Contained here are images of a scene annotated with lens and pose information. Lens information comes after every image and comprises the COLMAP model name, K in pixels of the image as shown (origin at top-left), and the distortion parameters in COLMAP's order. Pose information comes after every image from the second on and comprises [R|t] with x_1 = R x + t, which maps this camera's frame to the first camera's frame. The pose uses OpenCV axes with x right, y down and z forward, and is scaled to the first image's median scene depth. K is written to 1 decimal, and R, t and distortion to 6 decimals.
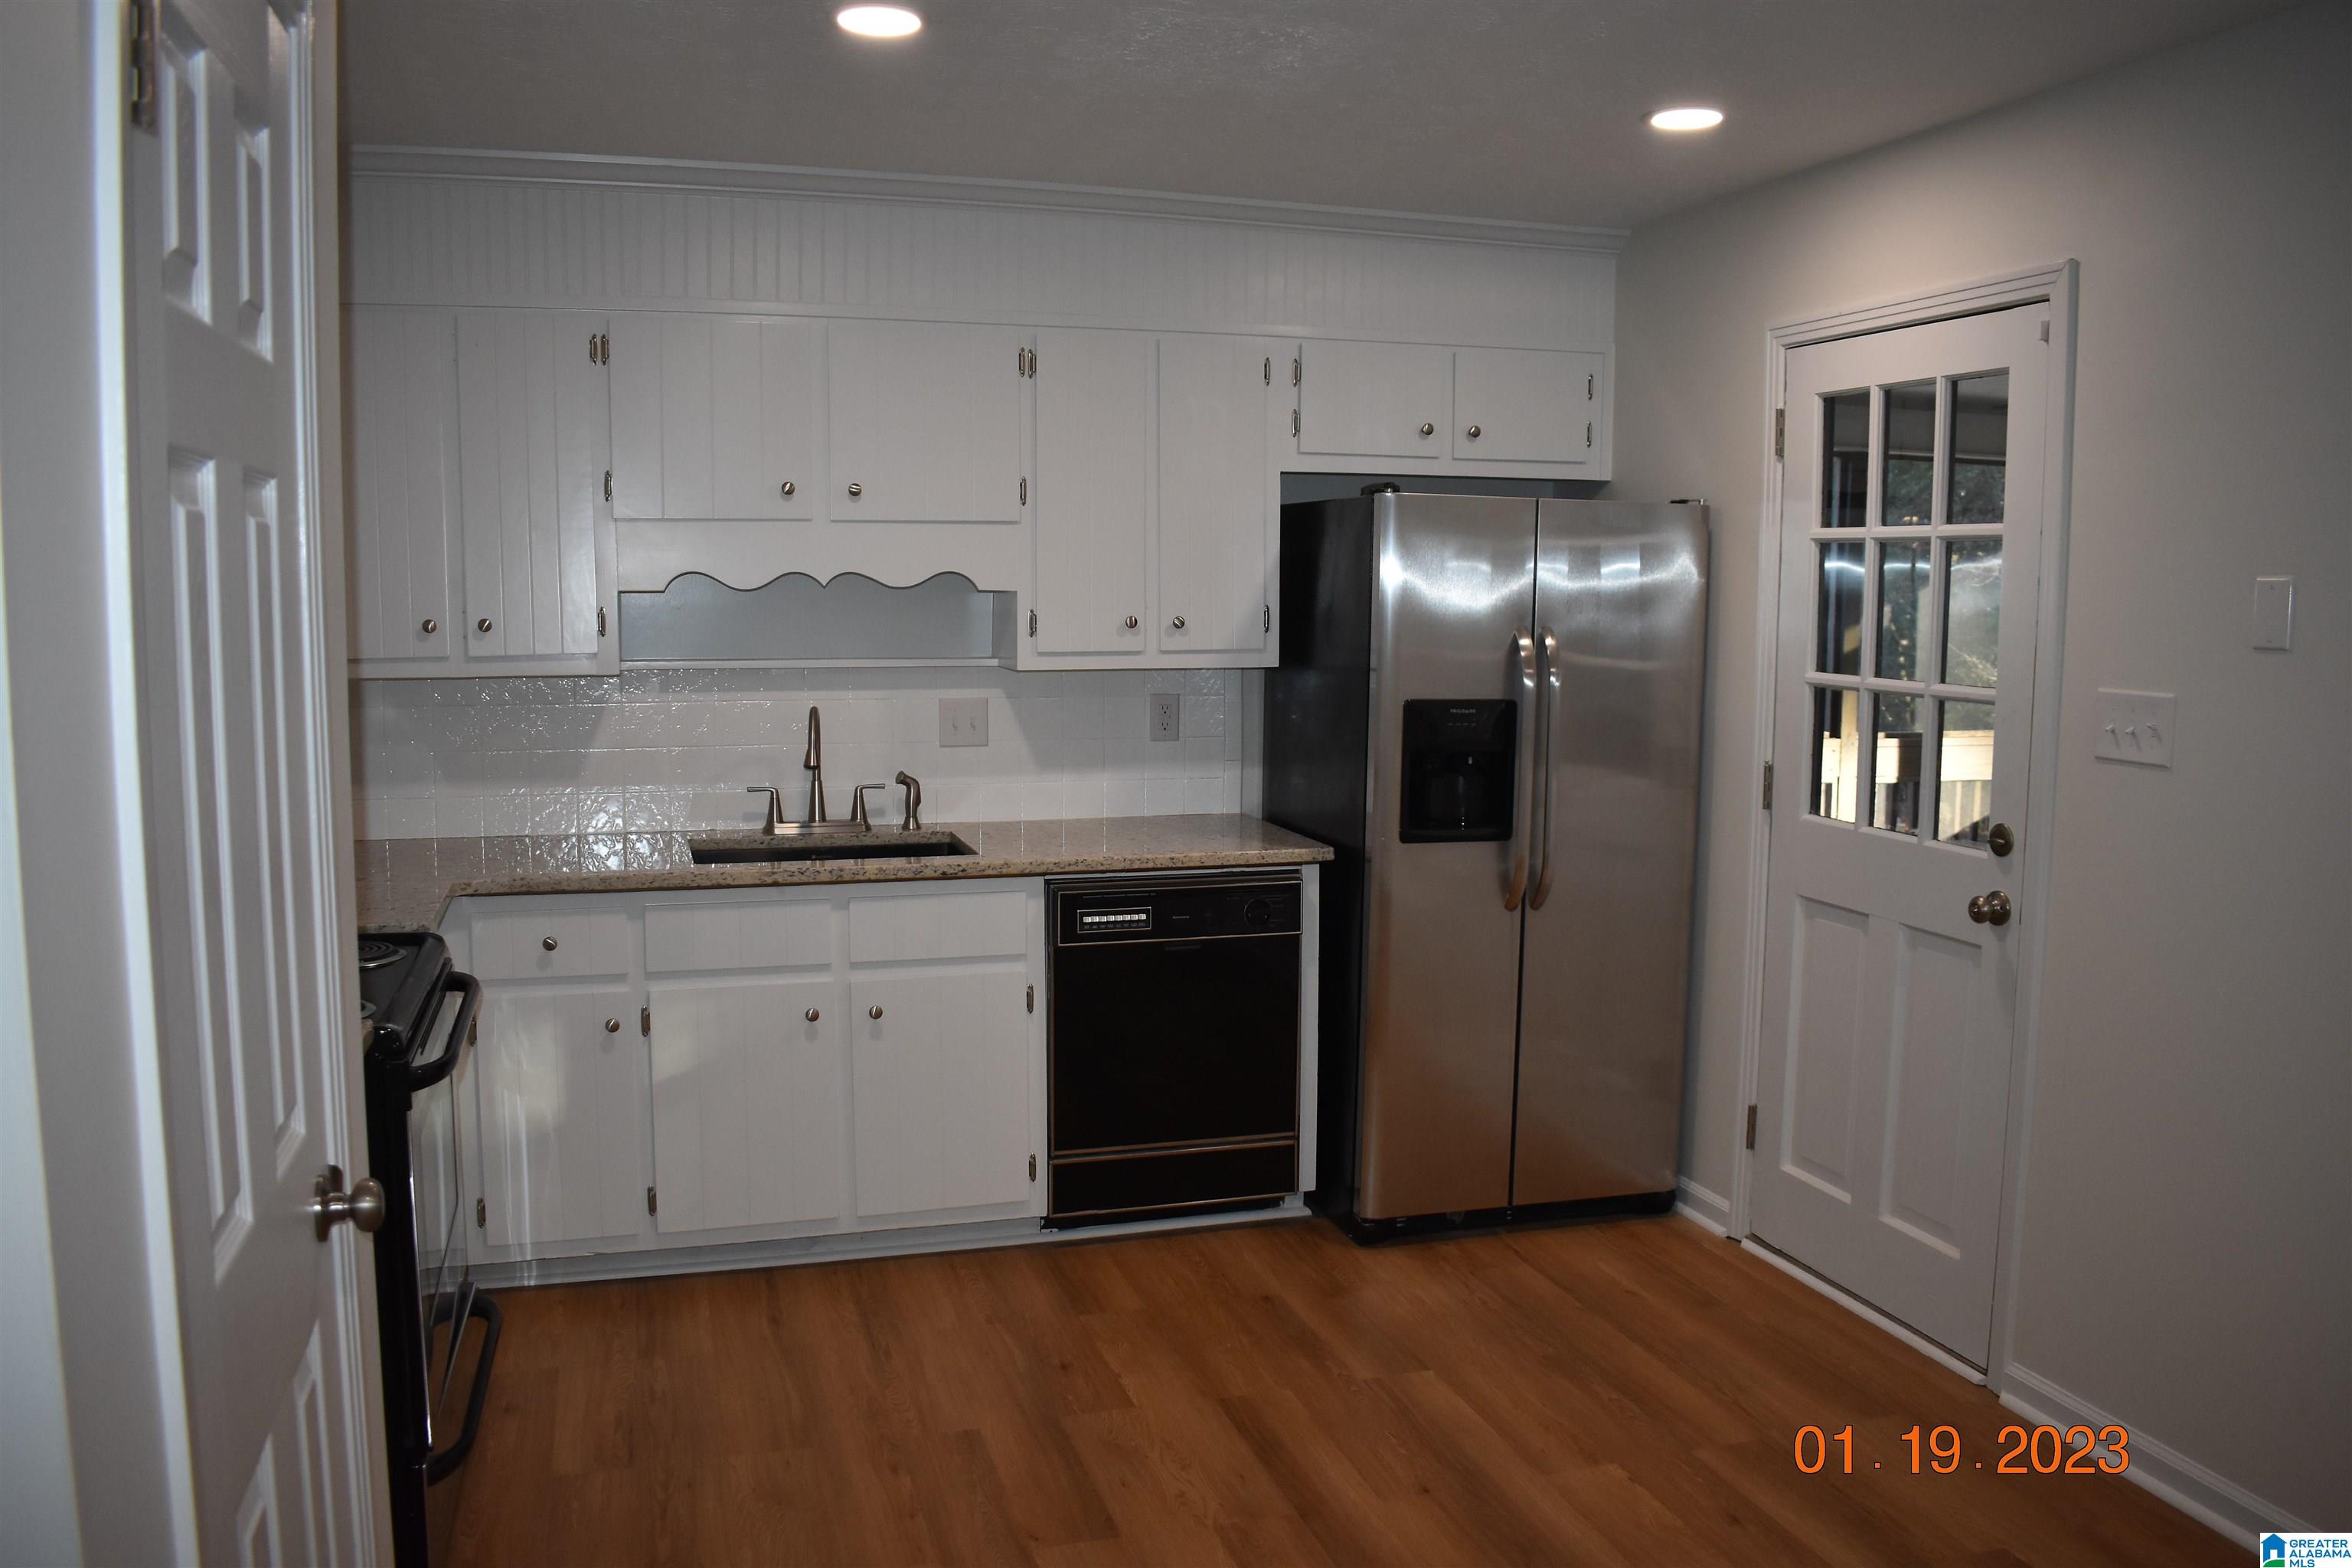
lens RADIAL K [[1825.5, 0, 1172.7], [0, 1825.5, 794.2], [0, 0, 1]] dist [-0.085571, 0.005227]
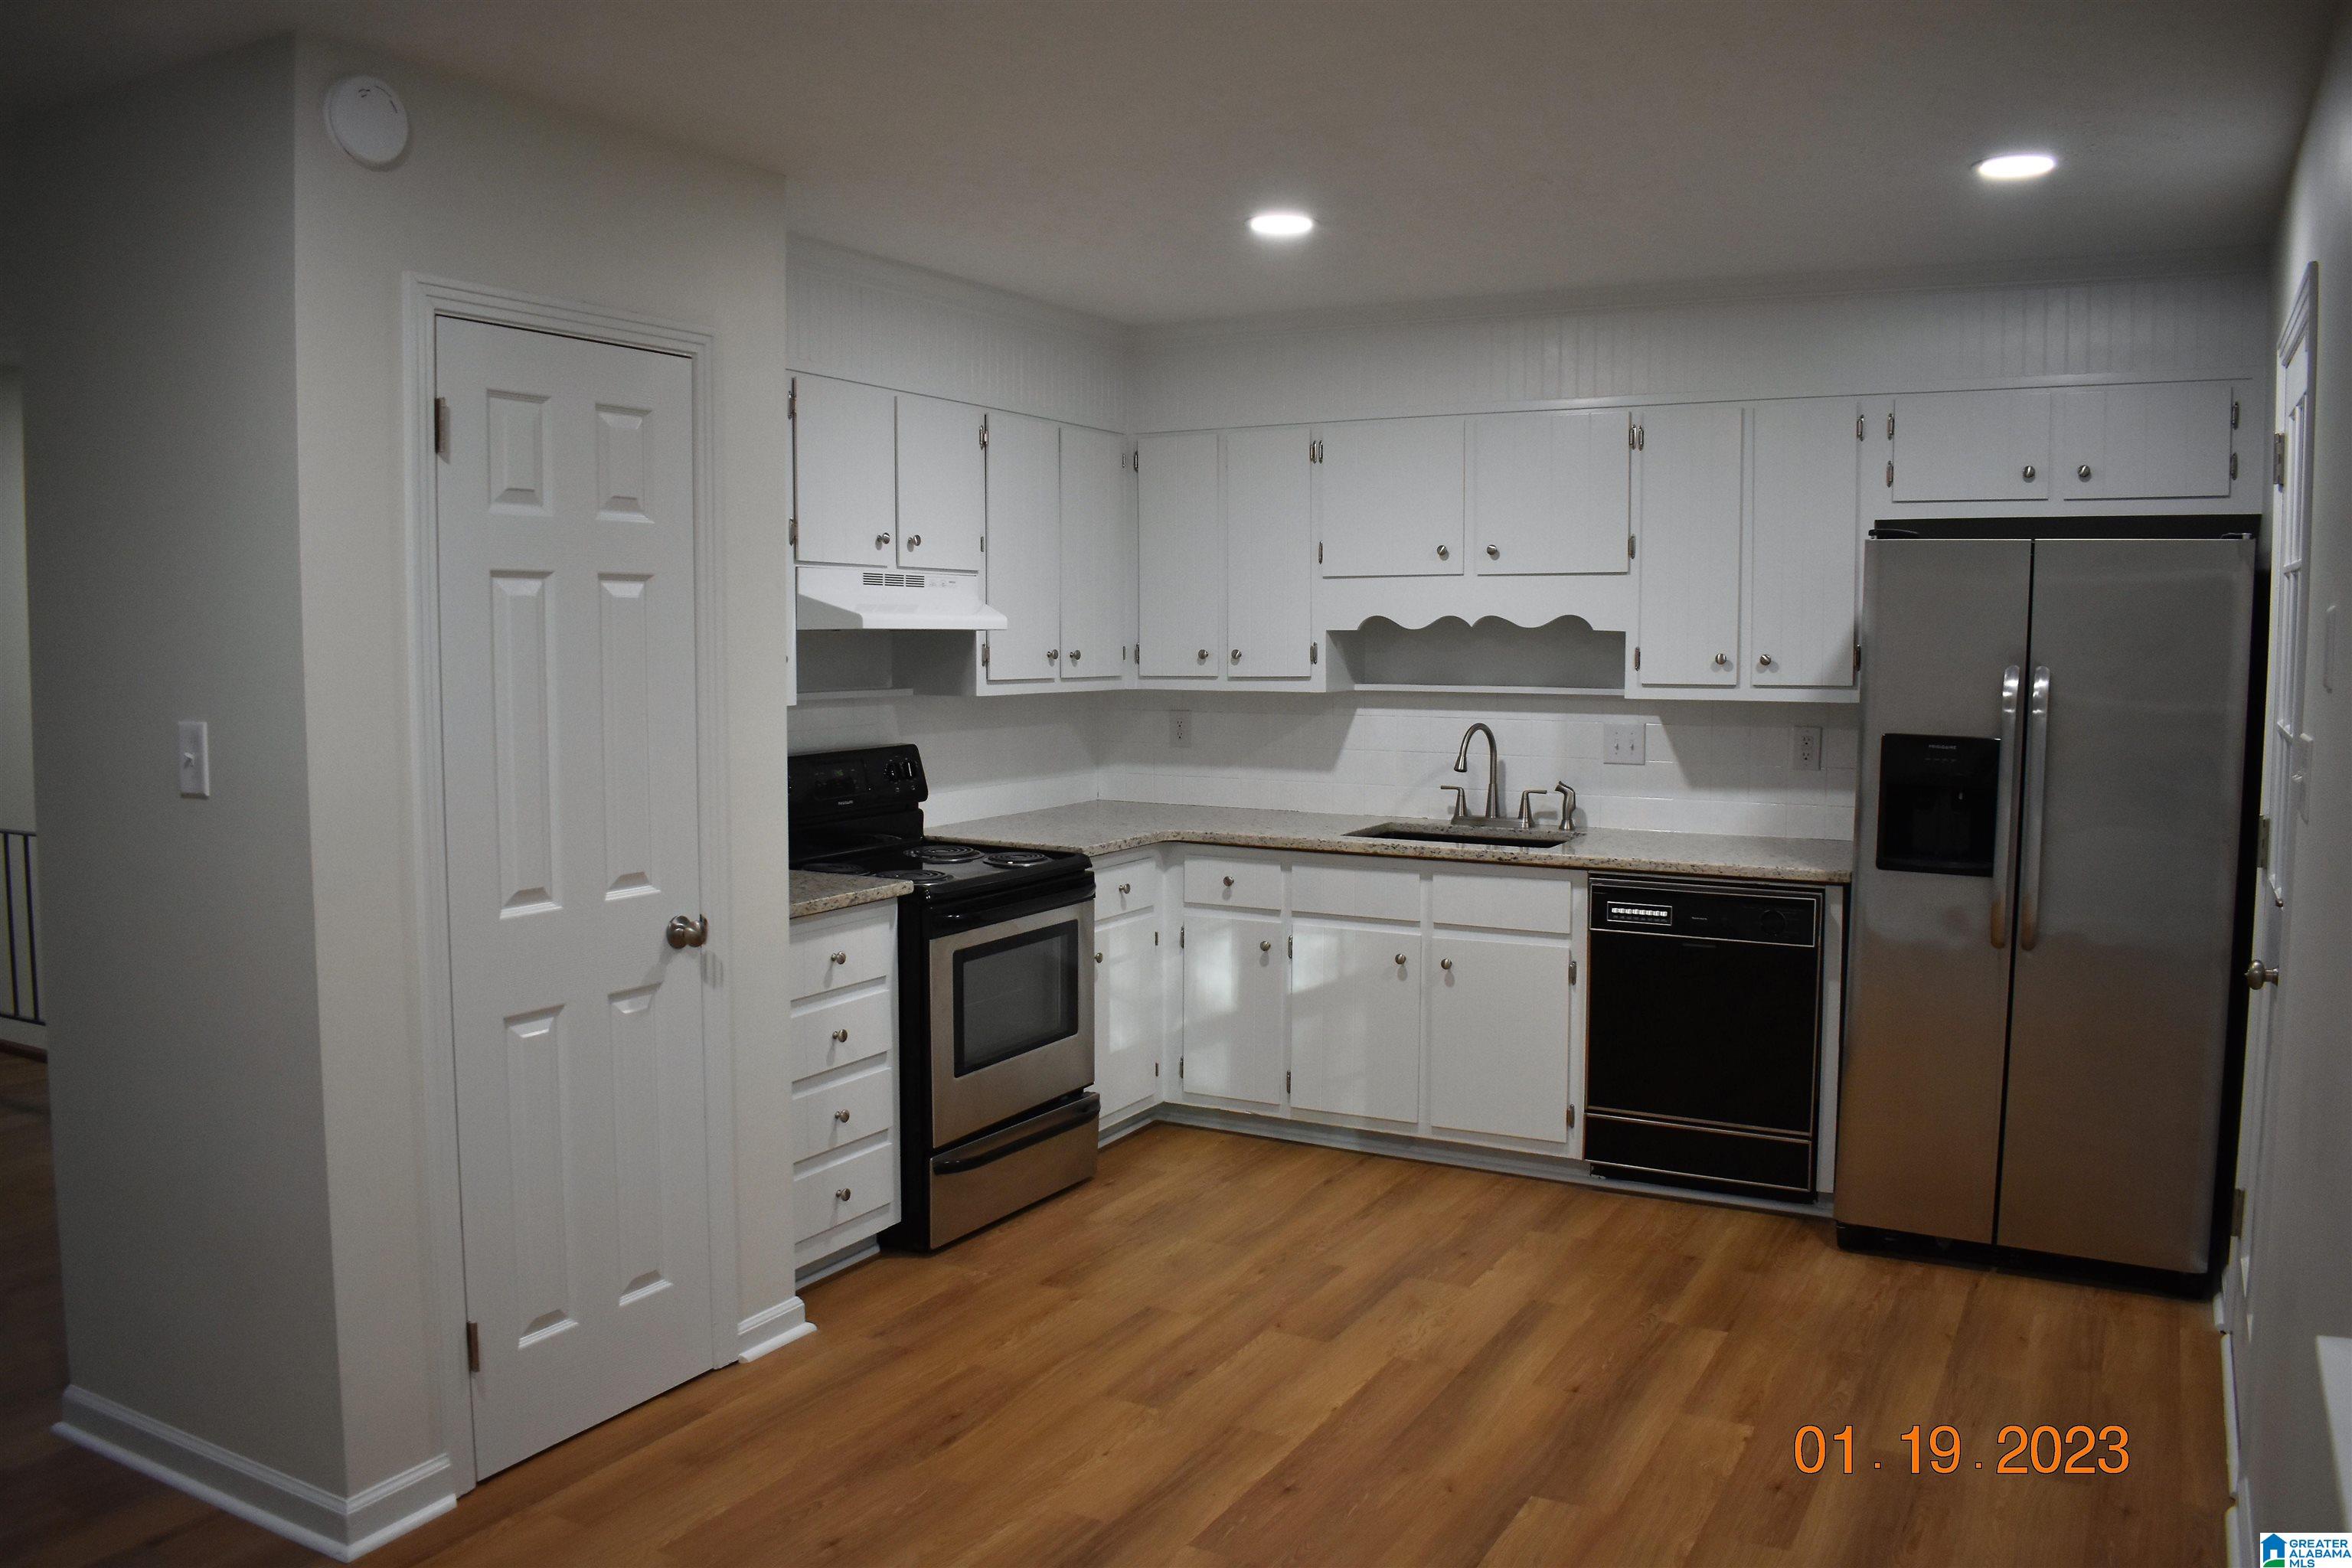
lens RADIAL K [[1825.5, 0, 1171.5], [0, 1825.5, 778.5], [0, 0, 1]] dist [-0.085571, 0.005227]
pose [[0.702450, 0.055342, -0.709578, 0.570323], [-0.076608, 0.997059, 0.001926, 0.003439], [0.707598, 0.053006, 0.704624, -0.030438]]
